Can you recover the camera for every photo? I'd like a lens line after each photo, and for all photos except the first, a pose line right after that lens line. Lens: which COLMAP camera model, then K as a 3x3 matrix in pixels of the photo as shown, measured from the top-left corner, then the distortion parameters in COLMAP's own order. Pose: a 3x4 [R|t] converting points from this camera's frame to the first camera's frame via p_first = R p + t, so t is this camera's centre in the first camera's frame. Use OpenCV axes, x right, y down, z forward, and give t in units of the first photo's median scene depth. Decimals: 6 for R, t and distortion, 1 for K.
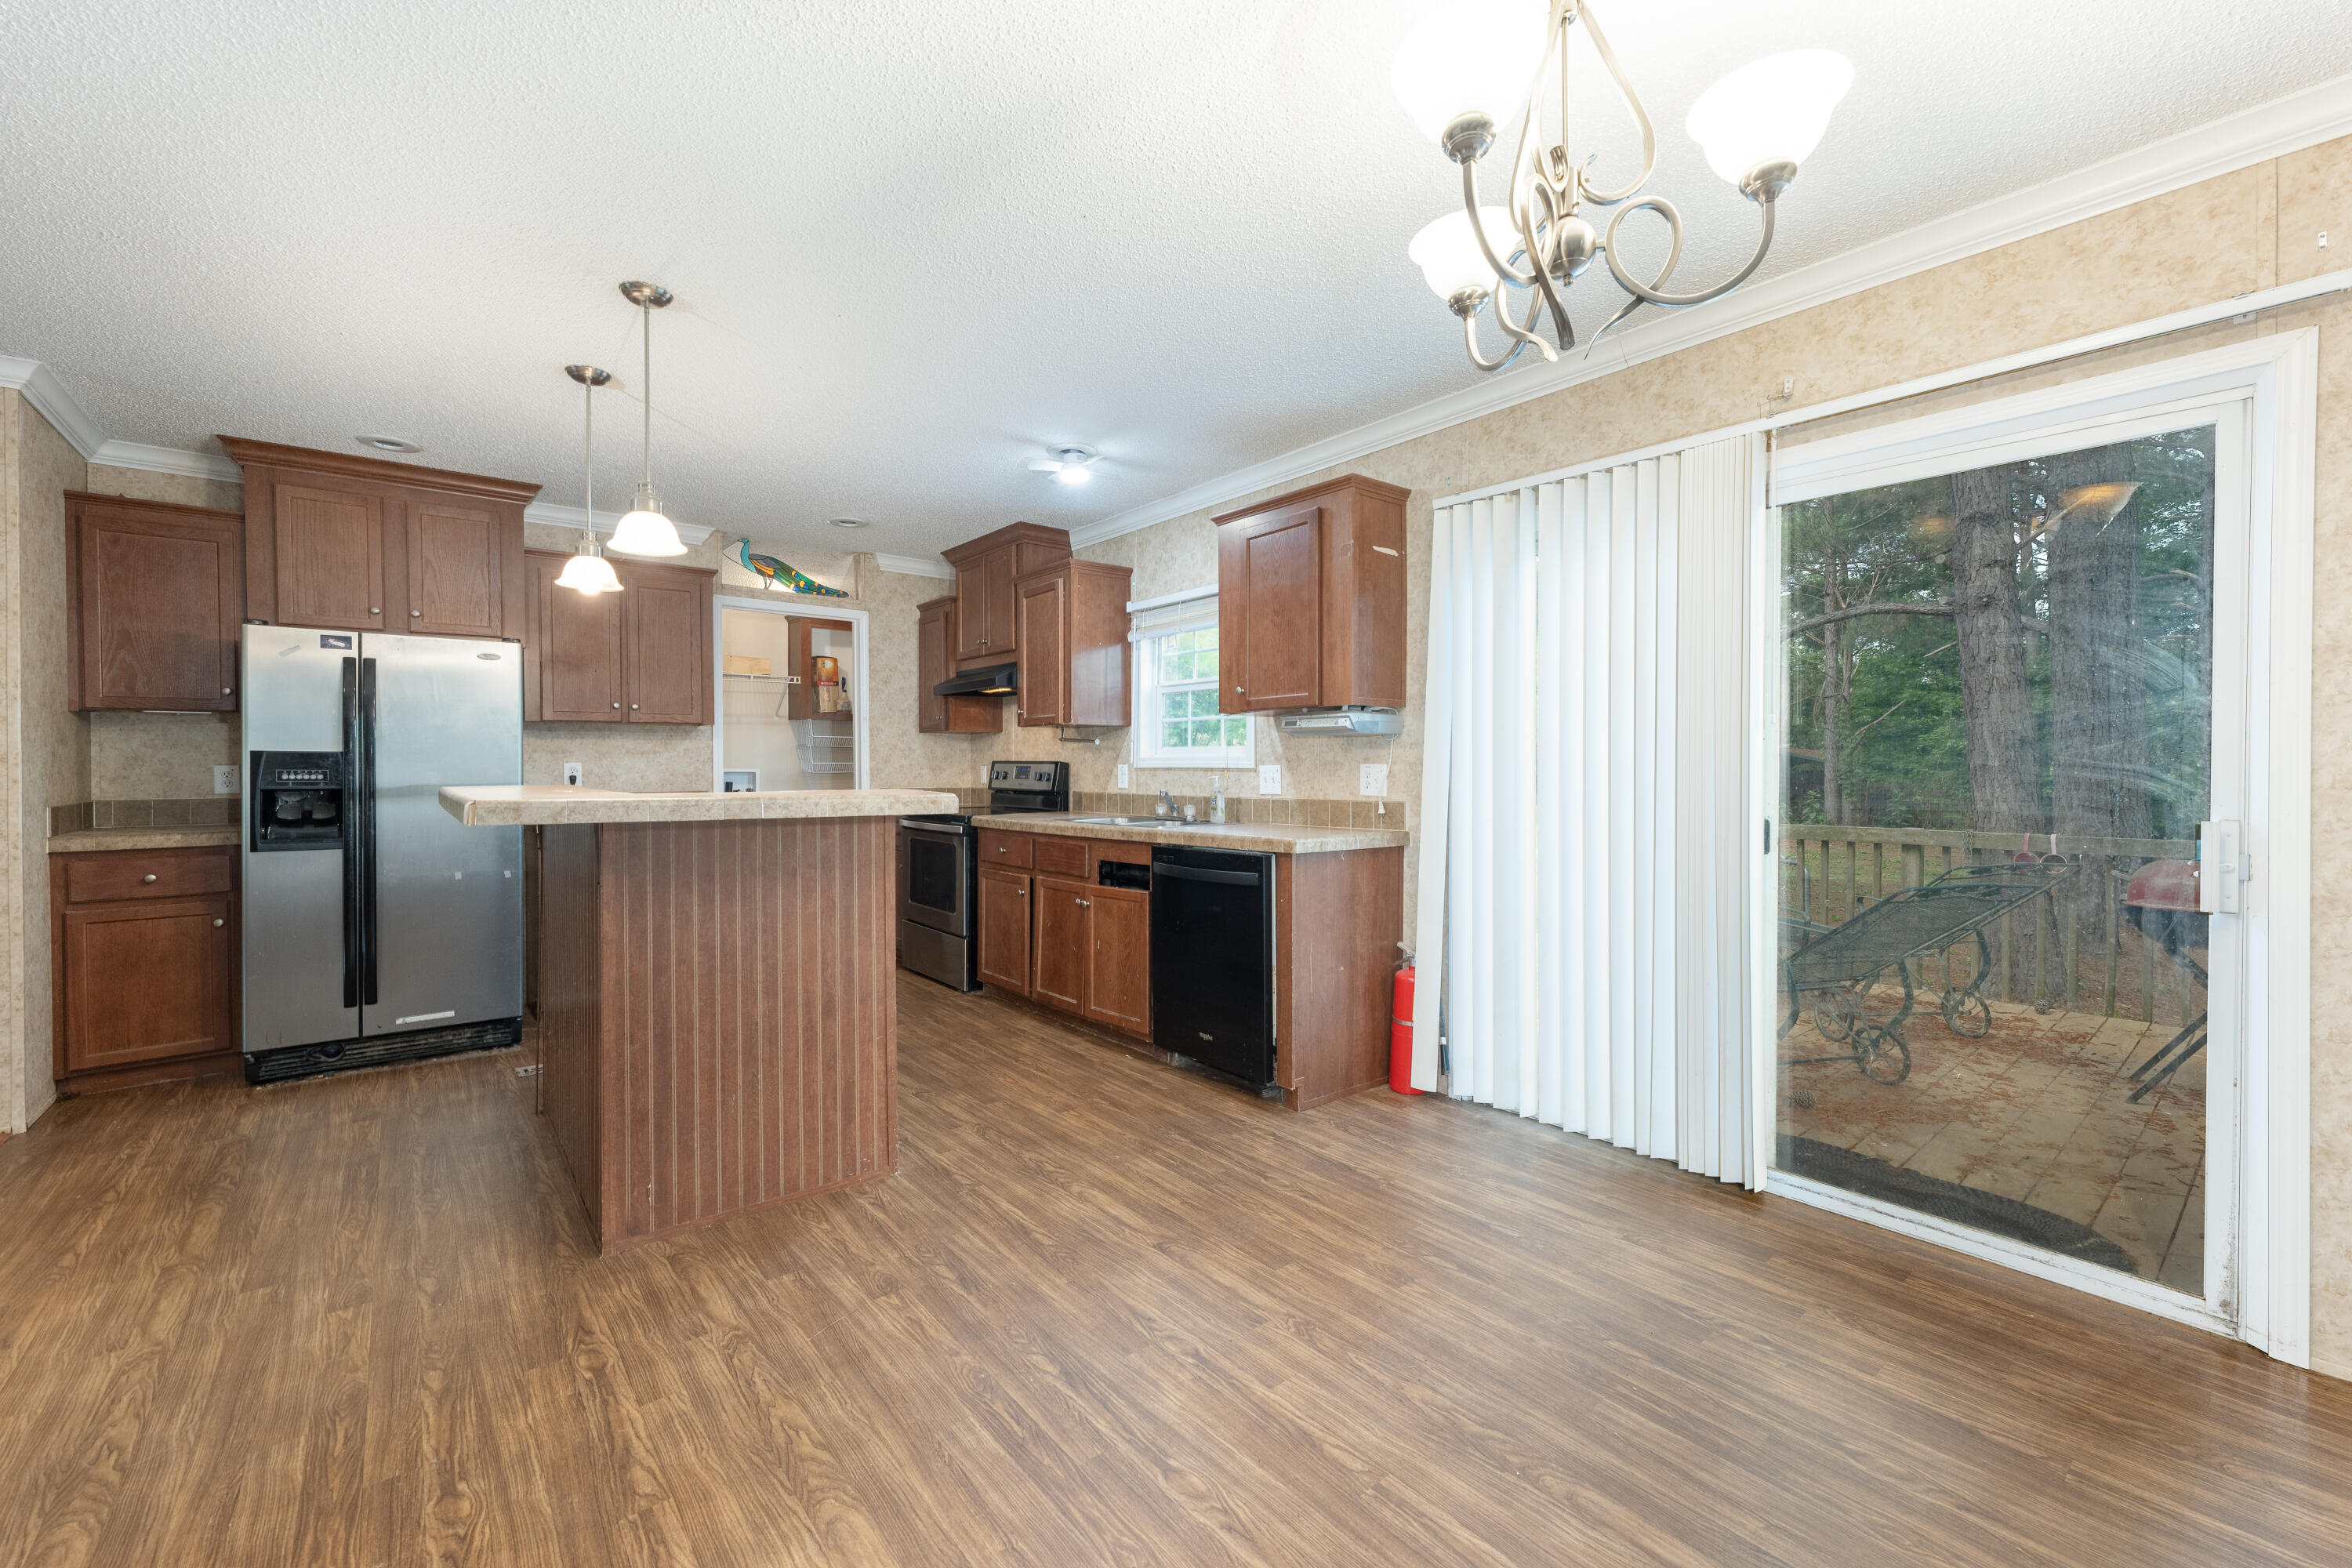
lens RADIAL K [[937.6, 0, 1182.5], [0, 937.6, 787.8], [0, 0, 1]] dist [-0.001147, 0.000396]
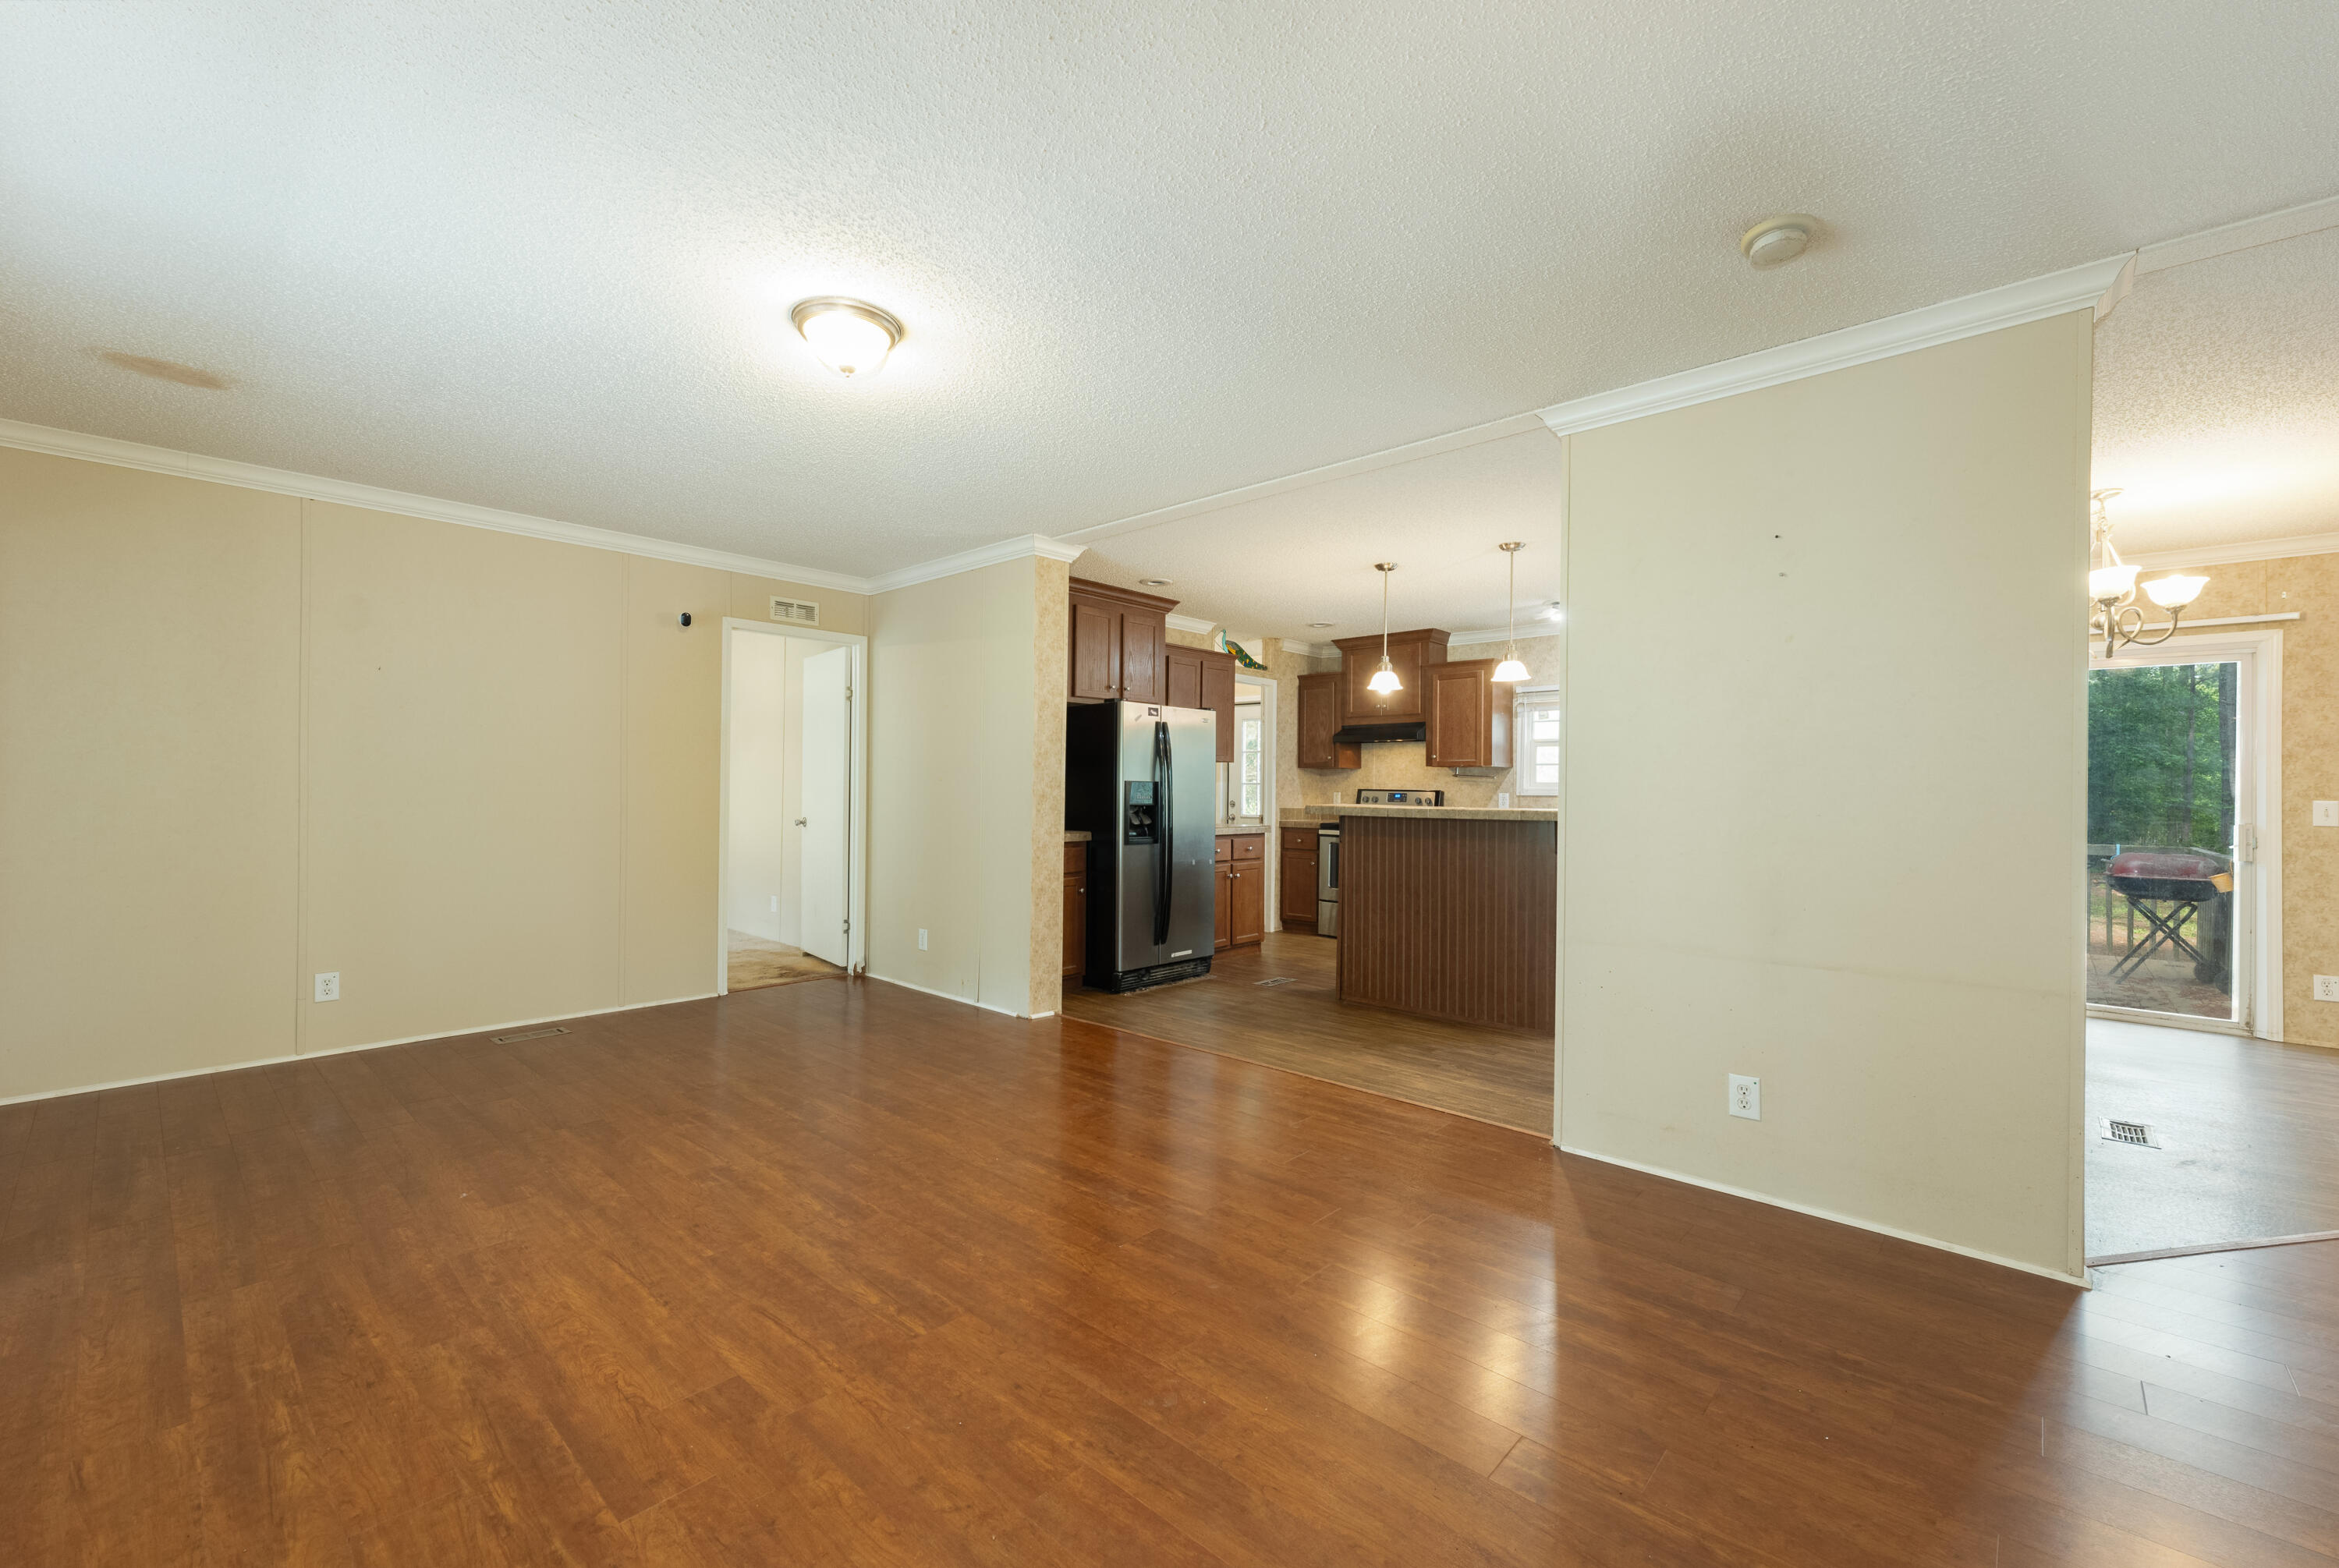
lens RADIAL K [[932.3, 0, 1175.1], [0, 932.3, 800.9], [0, 0, 1]] dist [-0.001147, 0.000396]
pose [[0.990204, 0.008051, 0.139398, -1.072836], [-0.006702, 0.999926, -0.010139, 0.008833], [-0.139469, 0.009105, 0.990185, -0.547317]]
